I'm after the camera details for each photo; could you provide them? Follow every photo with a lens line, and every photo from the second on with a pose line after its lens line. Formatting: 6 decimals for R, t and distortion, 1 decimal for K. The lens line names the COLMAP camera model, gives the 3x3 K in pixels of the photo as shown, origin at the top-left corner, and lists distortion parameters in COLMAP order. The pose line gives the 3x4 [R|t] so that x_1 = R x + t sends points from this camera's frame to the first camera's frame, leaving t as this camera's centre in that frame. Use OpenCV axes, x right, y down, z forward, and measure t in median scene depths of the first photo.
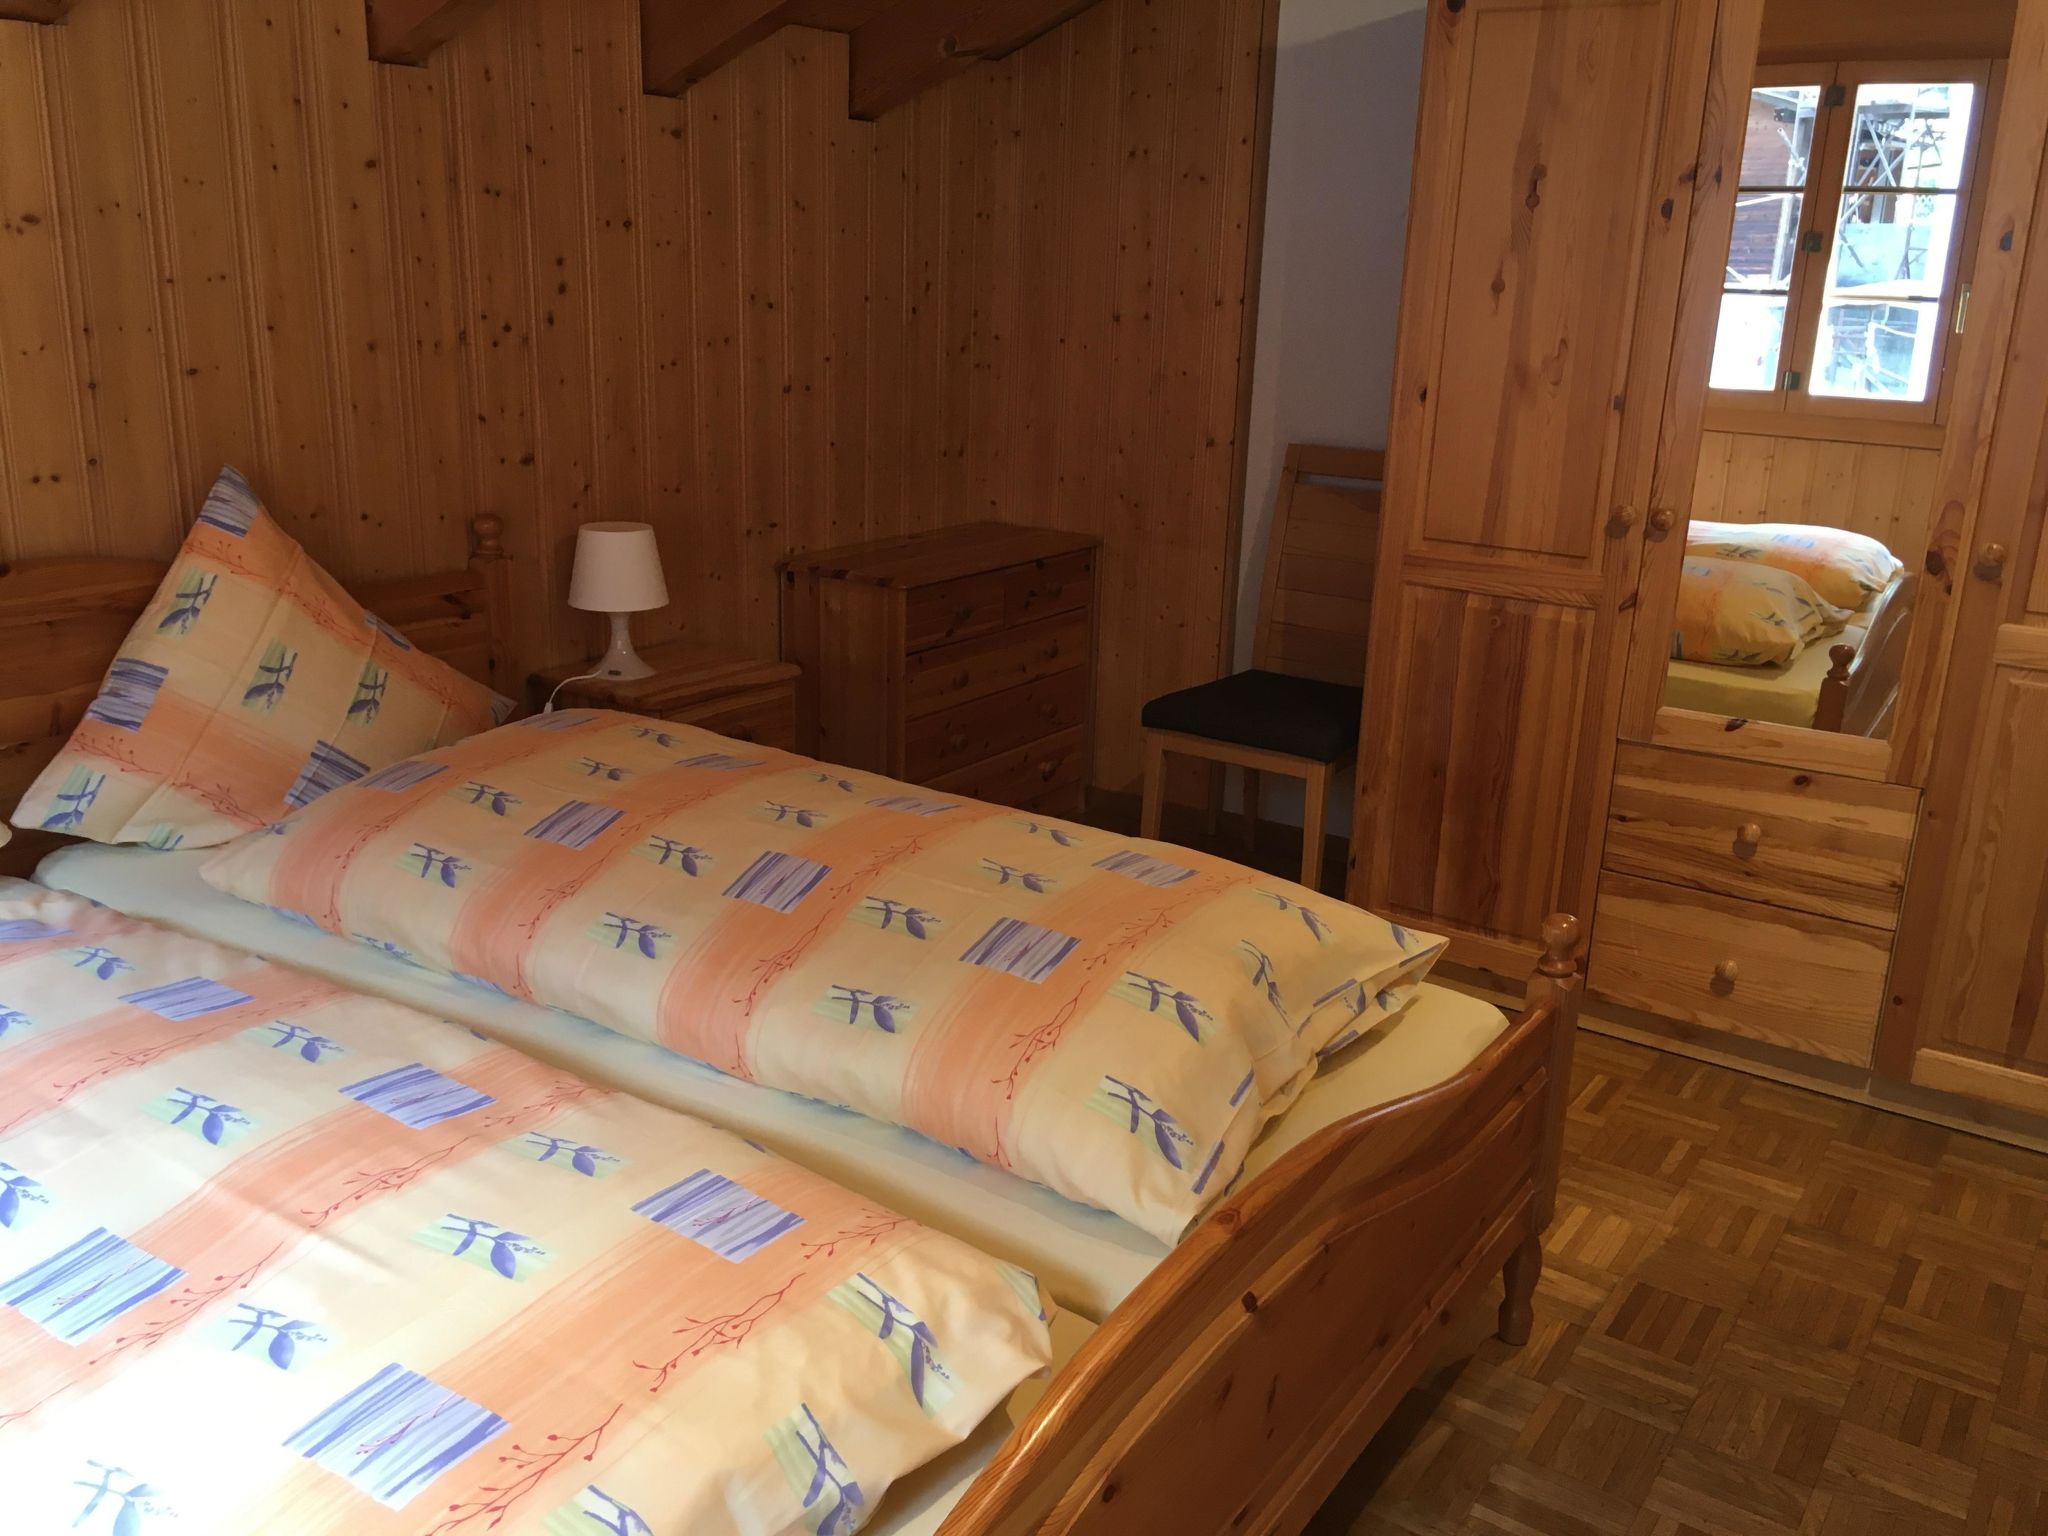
lens RADIAL K [[1749.6, 0, 1022.4], [0, 1749.6, 770.7], [0, 0, 1]] dist [0.059858, -0.072863]
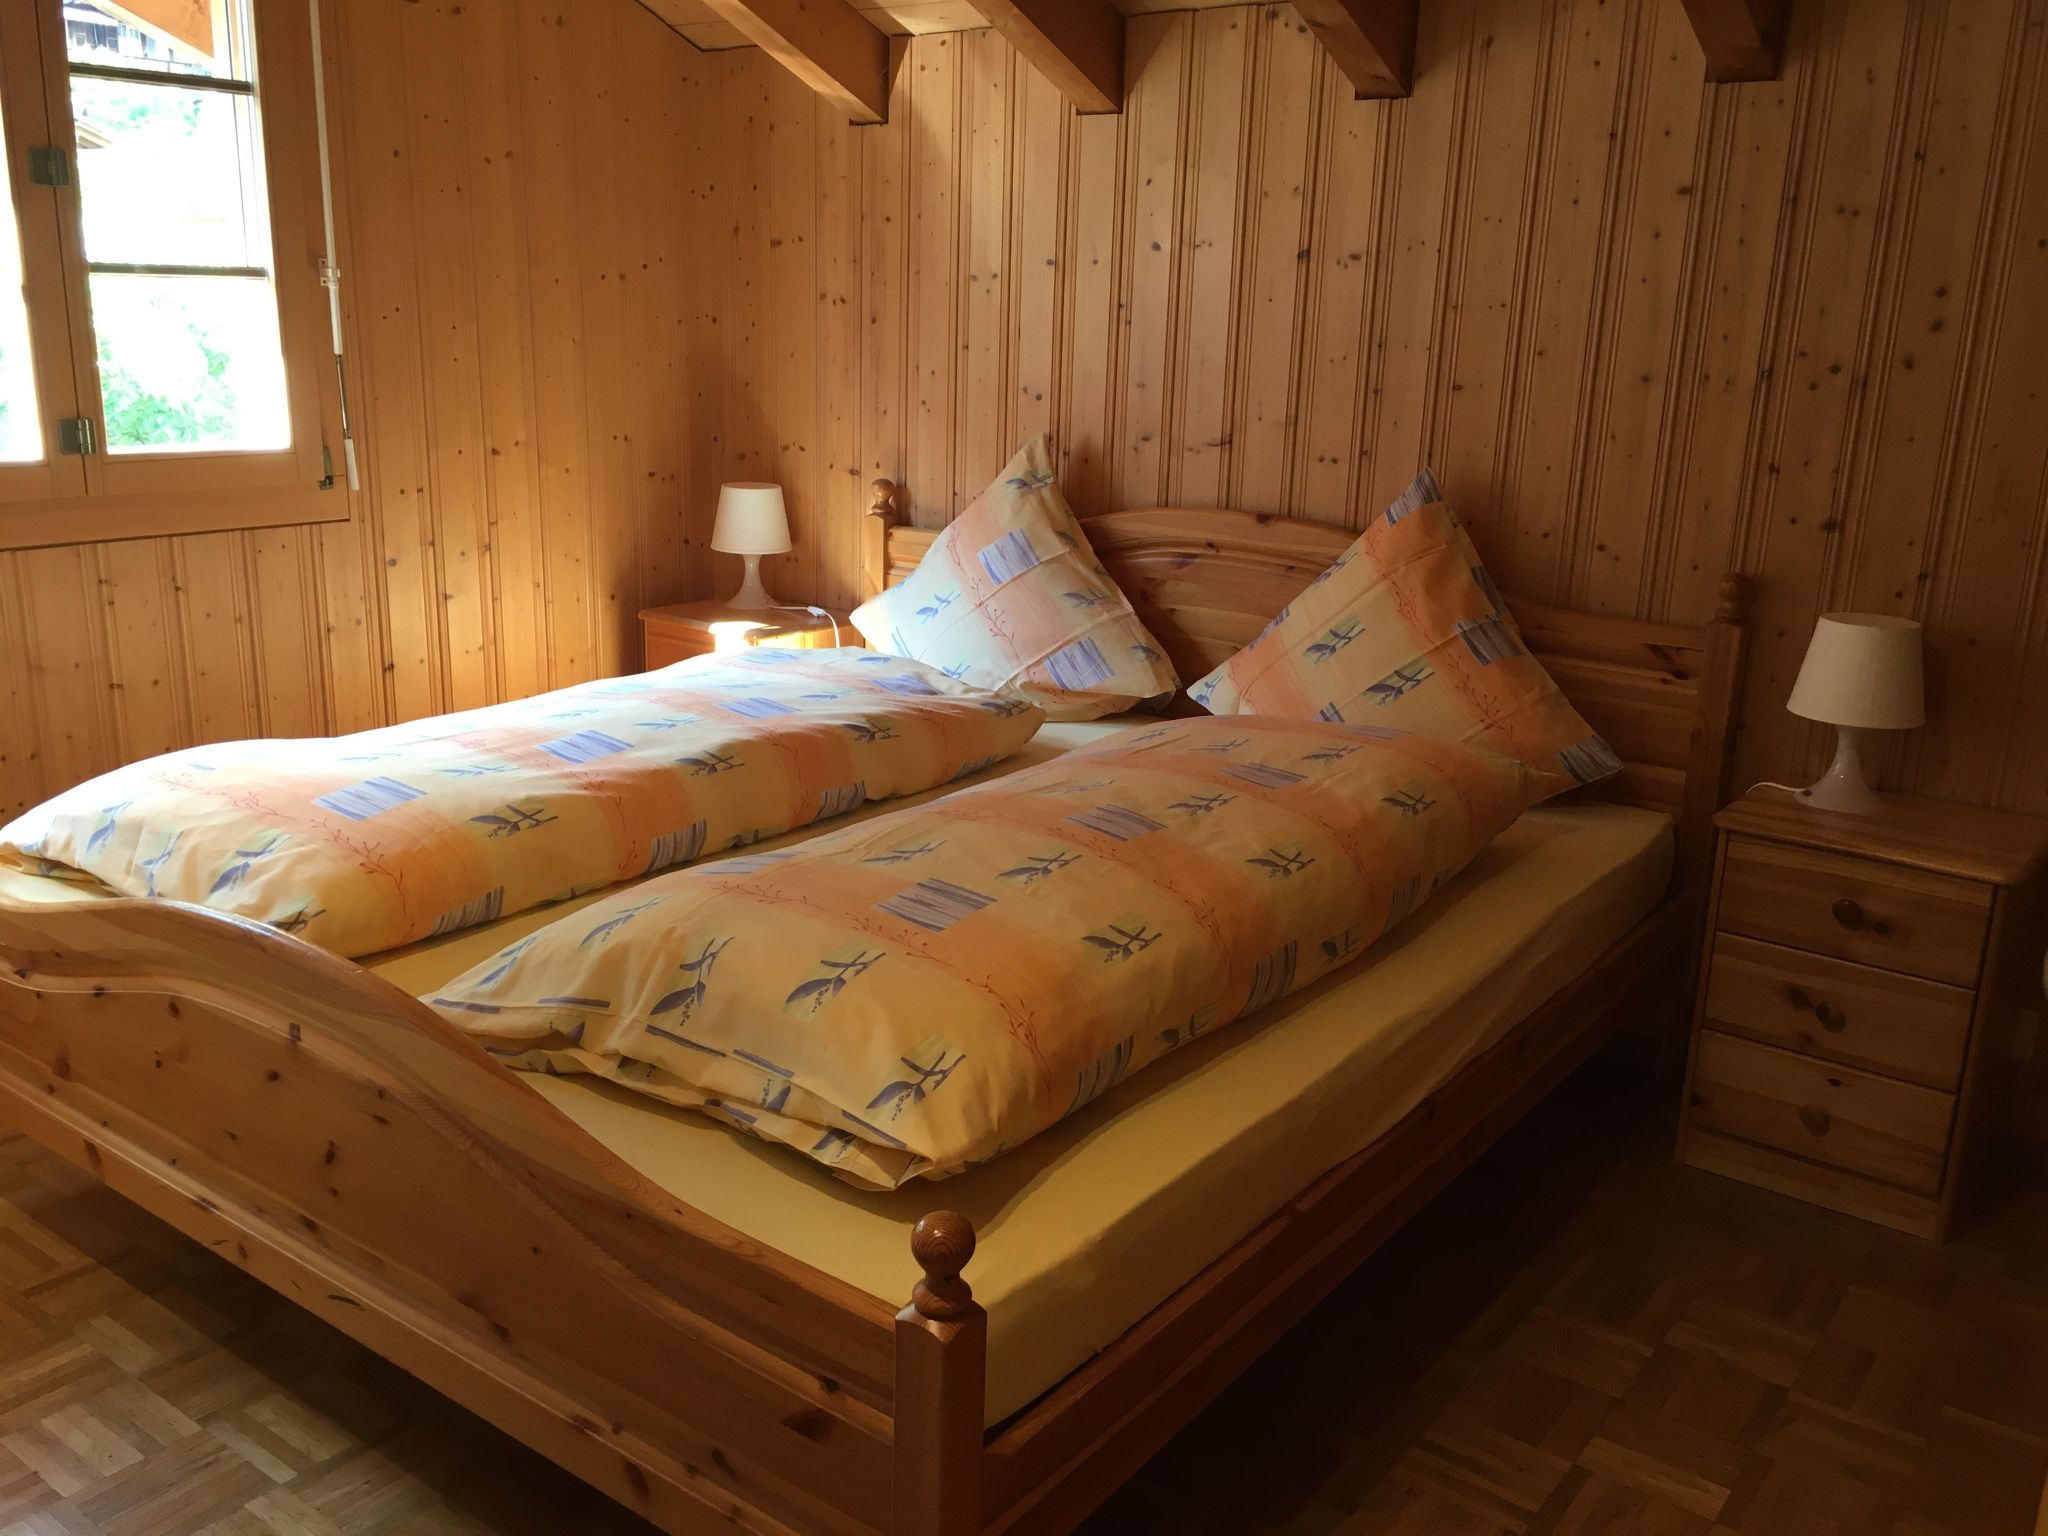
lens RADIAL K [[1749.6, 0, 1019.4], [0, 1749.6, 770.6], [0, 0, 1]] dist [0.059858, -0.072863]
pose [[-0.048382, 0.228379, -0.972369, 0.696999], [-0.314776, 0.920417, 0.231839, -0.170260], [0.947932, 0.317296, 0.027357, 0.770899]]
